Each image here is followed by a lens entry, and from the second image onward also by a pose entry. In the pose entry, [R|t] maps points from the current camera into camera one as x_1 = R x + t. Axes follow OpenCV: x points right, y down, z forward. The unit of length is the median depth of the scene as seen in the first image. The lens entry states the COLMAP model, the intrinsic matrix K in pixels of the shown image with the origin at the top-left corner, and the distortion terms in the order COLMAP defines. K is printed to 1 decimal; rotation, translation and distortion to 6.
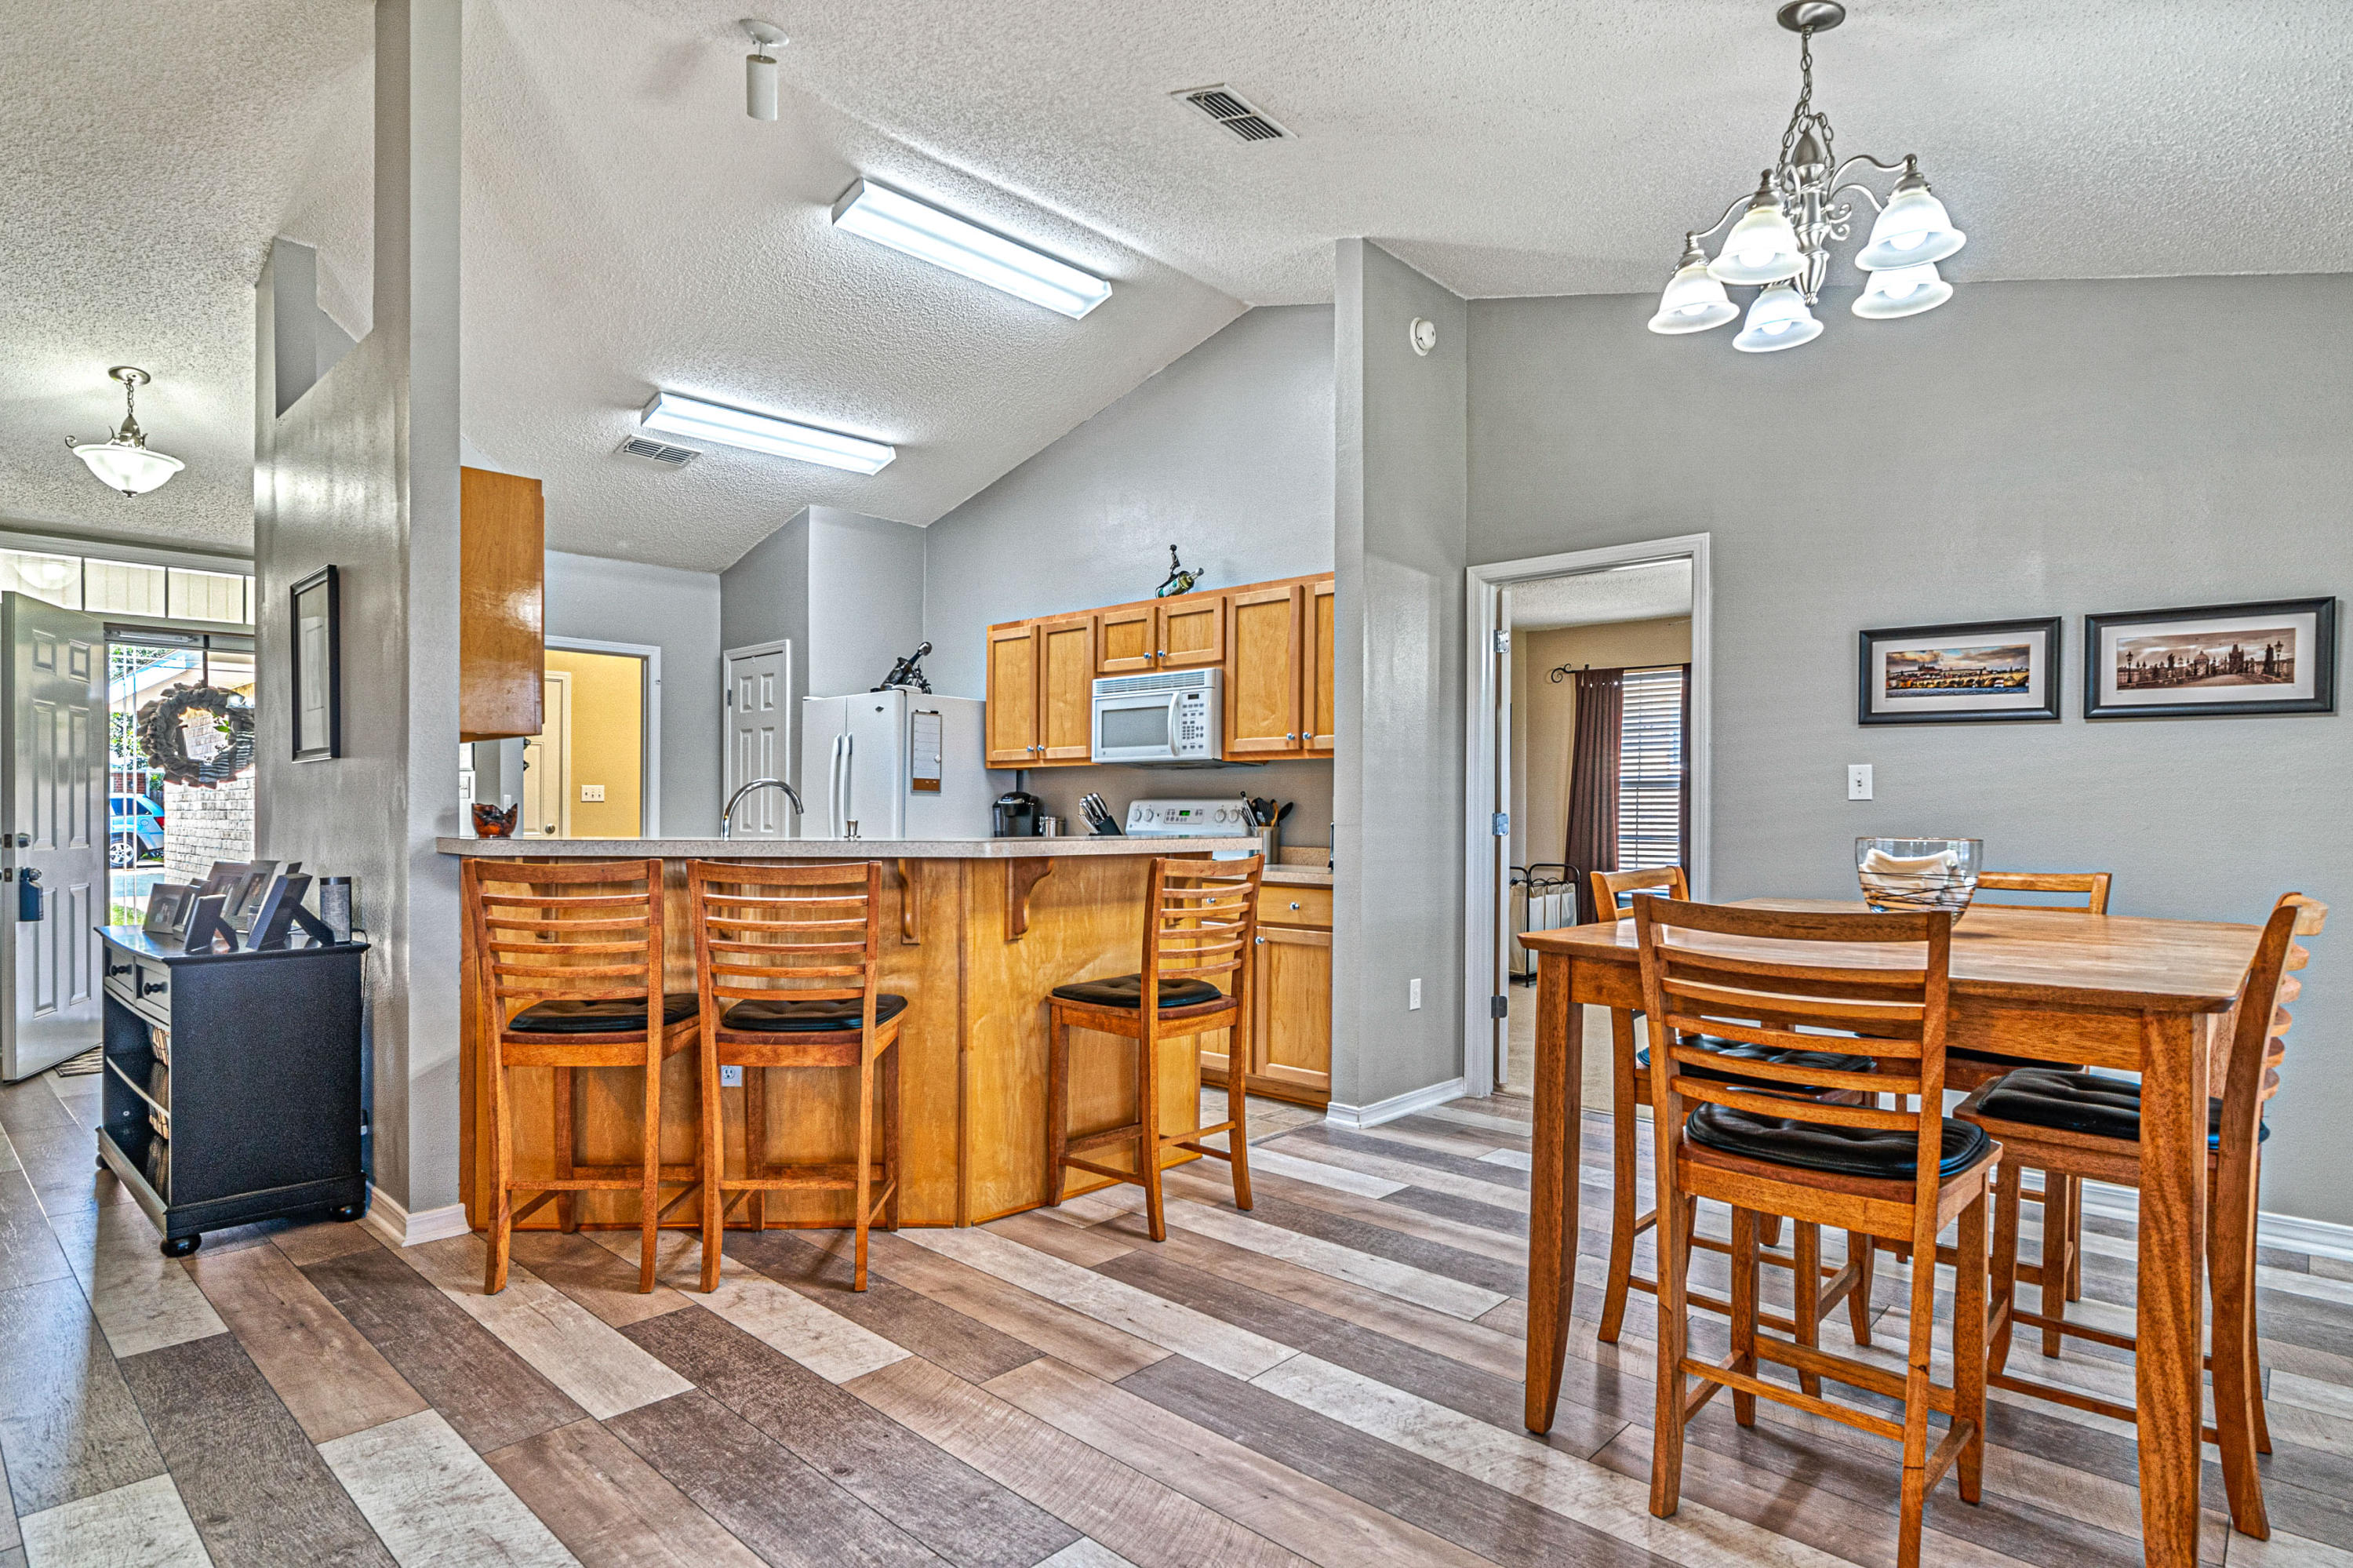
lens RADIAL K [[1234.9, 0, 1161.8], [0, 1234.9, 806.6], [0, 0, 1]] dist [-0.004558, 0.000015]
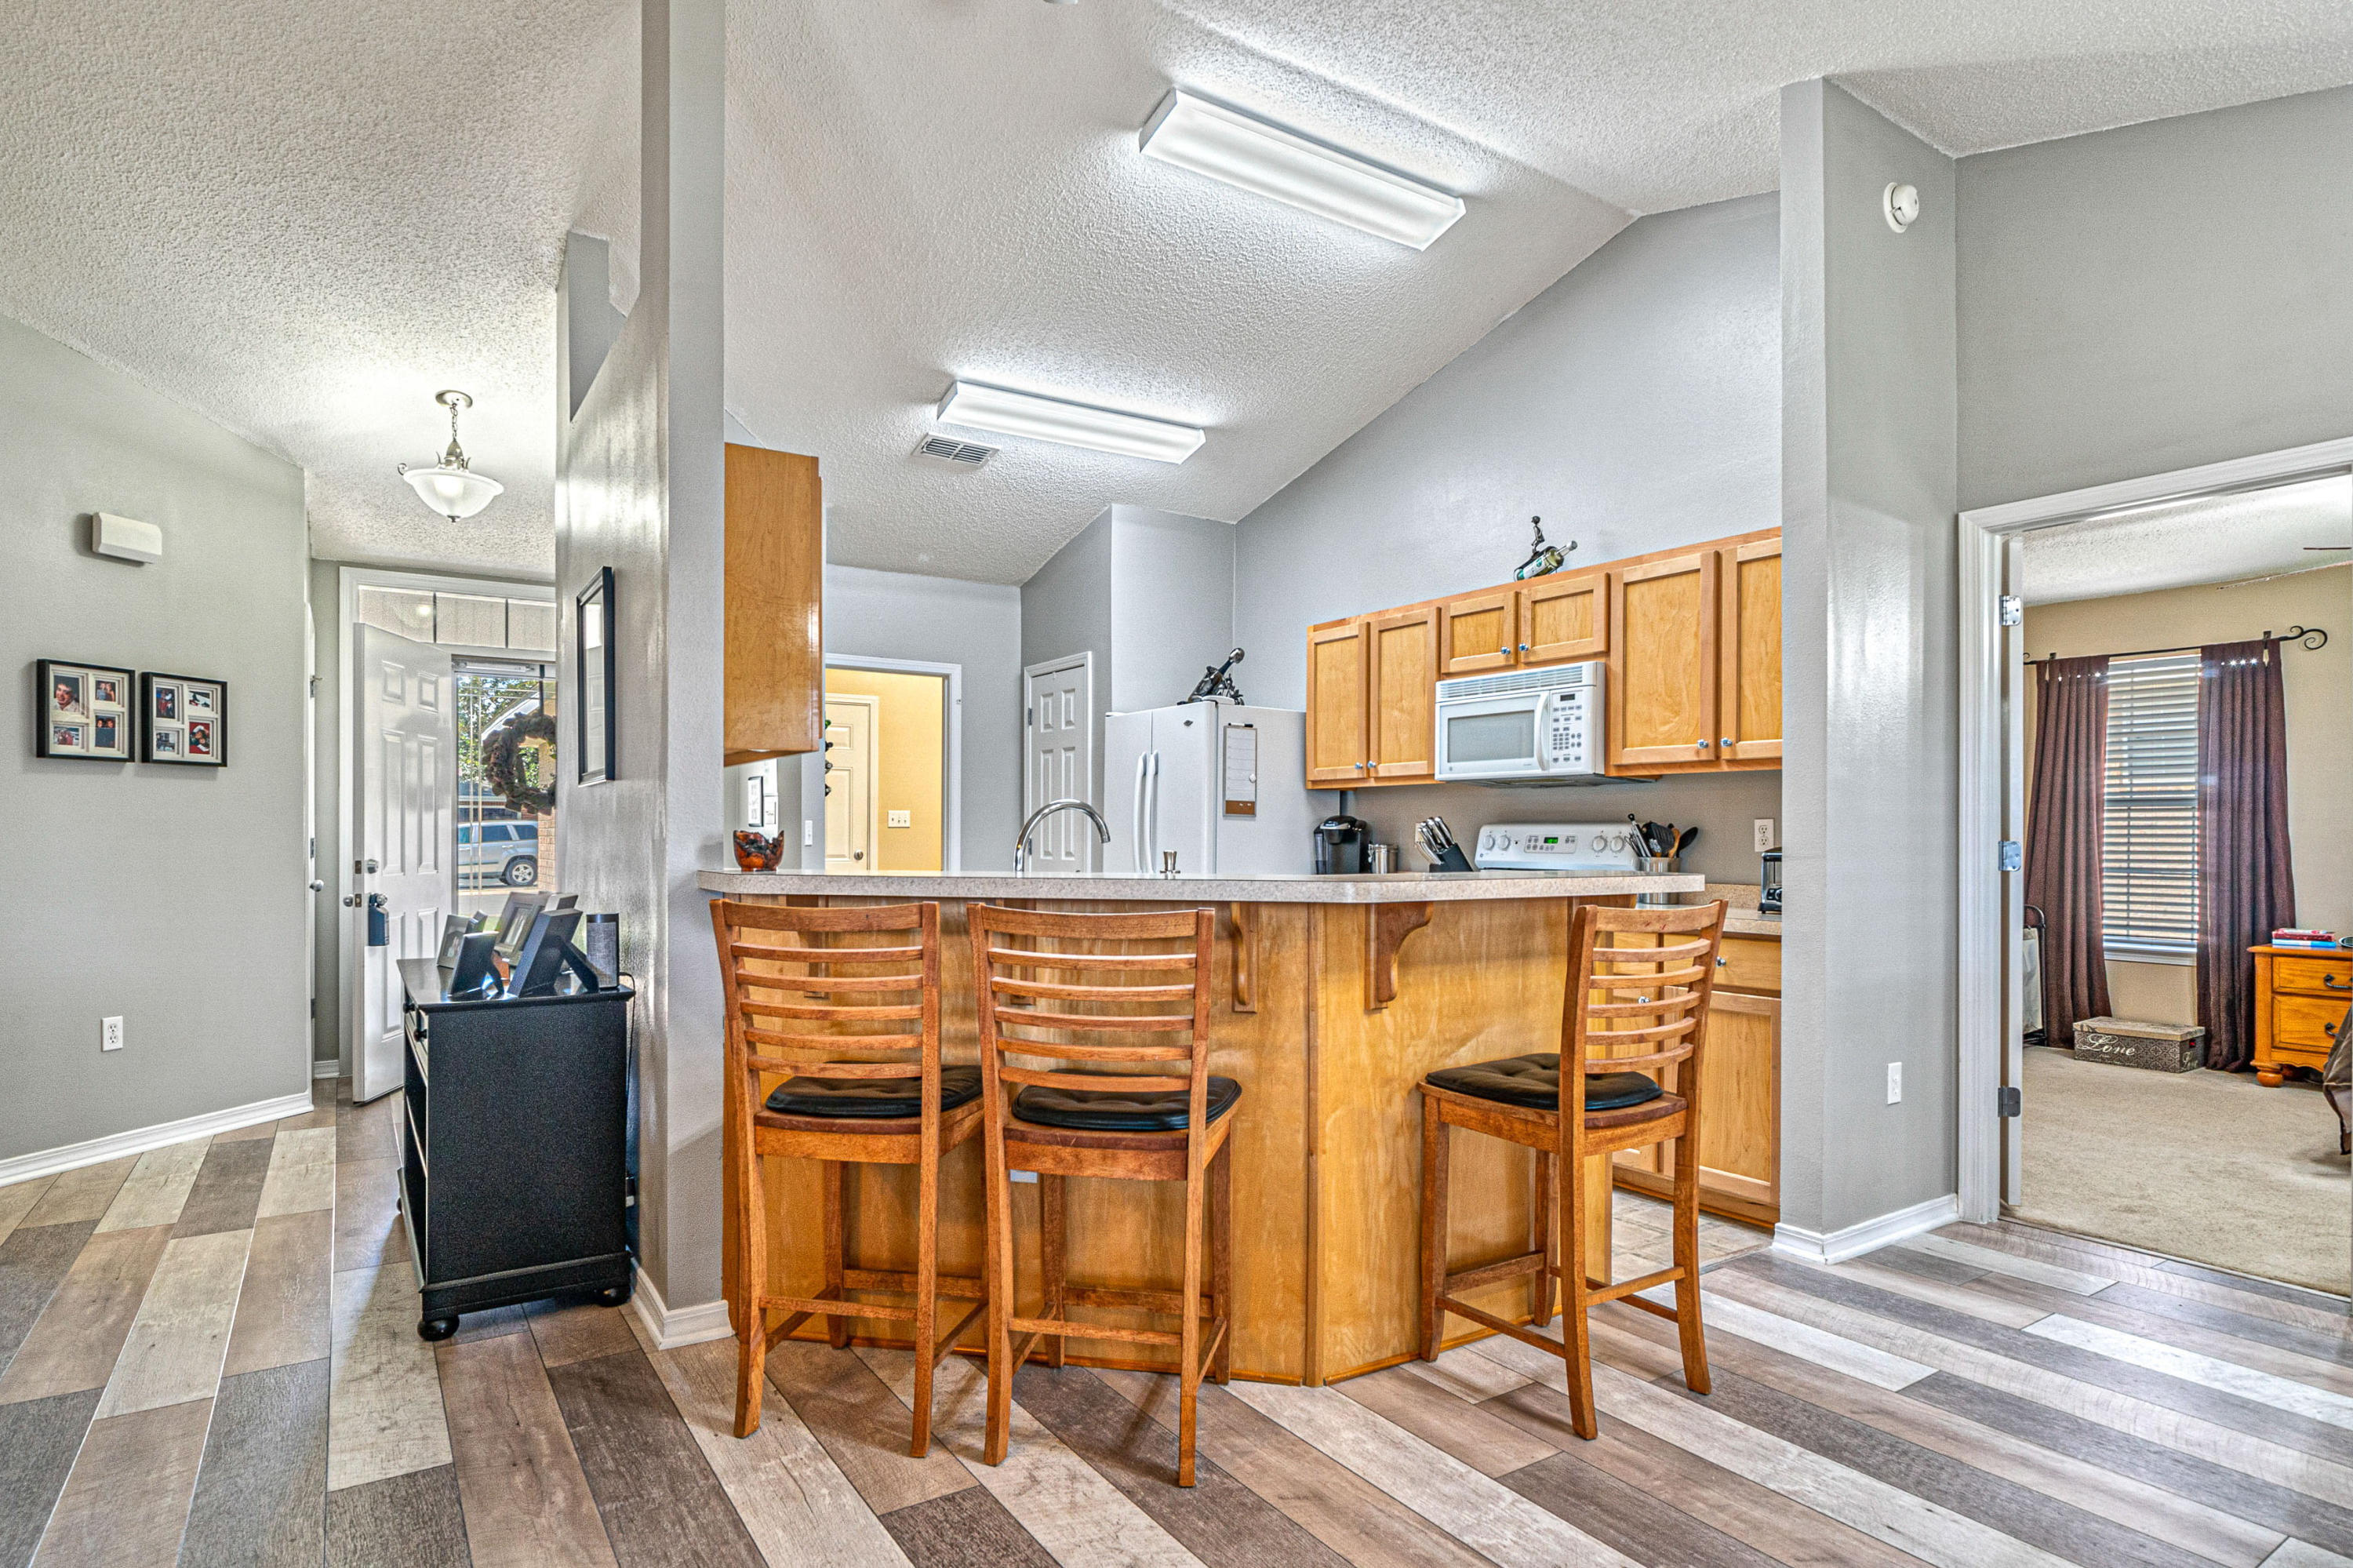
lens RADIAL K [[1247.2, 0, 1156.6], [0, 1247.2, 820.4], [0, 0, 1]] dist [-0.003294, -0.000618]
pose [[0.971492, -0.003291, -0.237050, -0.060877], [0.001324, 0.999963, -0.008460, -0.001786], [0.237069, 0.007905, 0.971461, 0.193861]]
